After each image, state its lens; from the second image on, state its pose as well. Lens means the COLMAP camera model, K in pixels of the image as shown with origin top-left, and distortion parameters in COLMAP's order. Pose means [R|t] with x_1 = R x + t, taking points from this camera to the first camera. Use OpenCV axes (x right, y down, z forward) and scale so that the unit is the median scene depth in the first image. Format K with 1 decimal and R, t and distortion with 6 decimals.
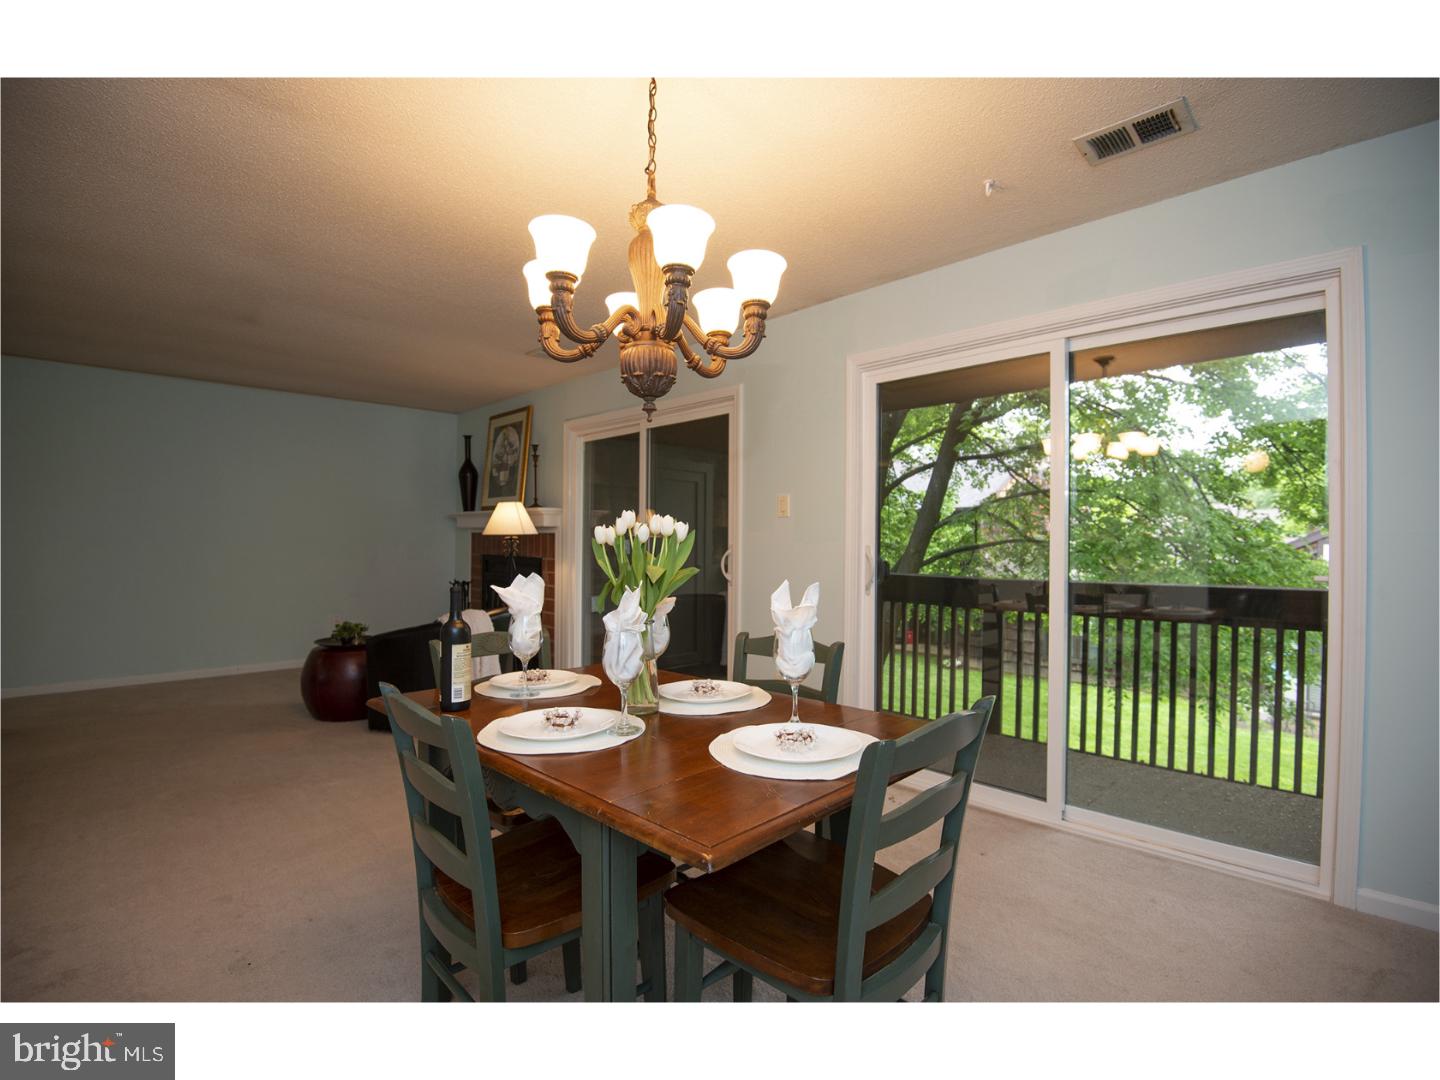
lens RADIAL K [[659.9, 0, 720.0], [0, 659.9, 540.0], [0, 0, 1]] dist [0.000024, -0.000158]
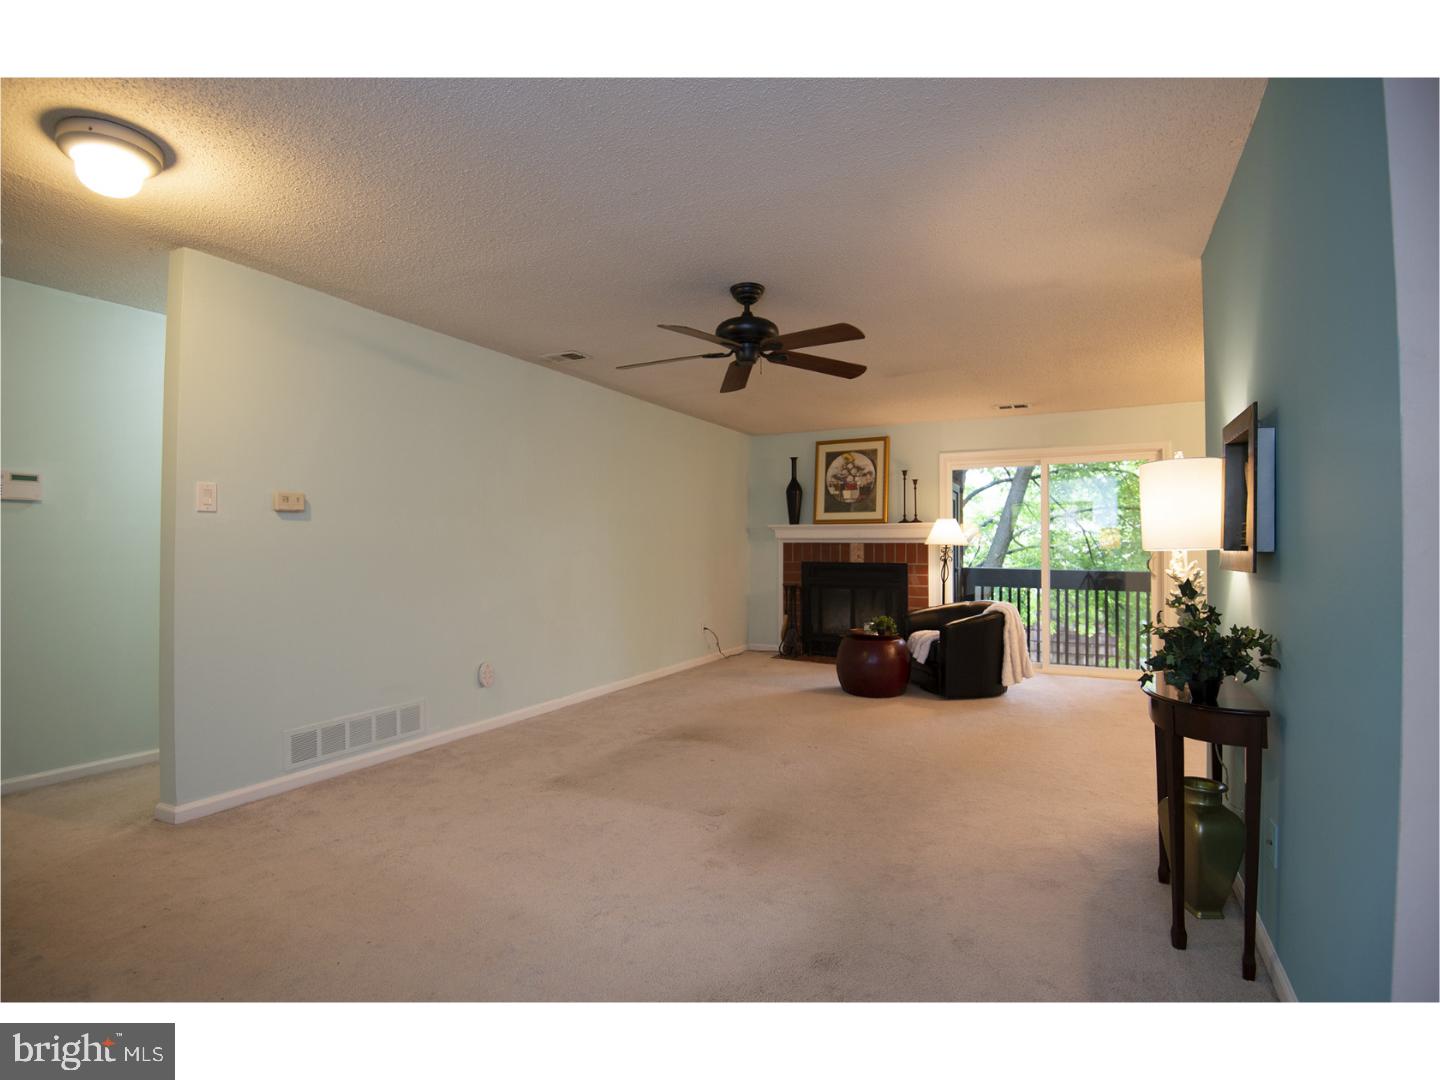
lens RADIAL K [[679.1, 0, 691.2], [0, 679.1, 541.2], [0, 0, 1]] dist [0.001748, -0.000091]
pose [[0.958791, -0.009814, 0.283942, -0.953797], [0.007535, 0.999930, 0.009119, -0.027345], [-0.284012, -0.006604, 0.958798, -0.077304]]
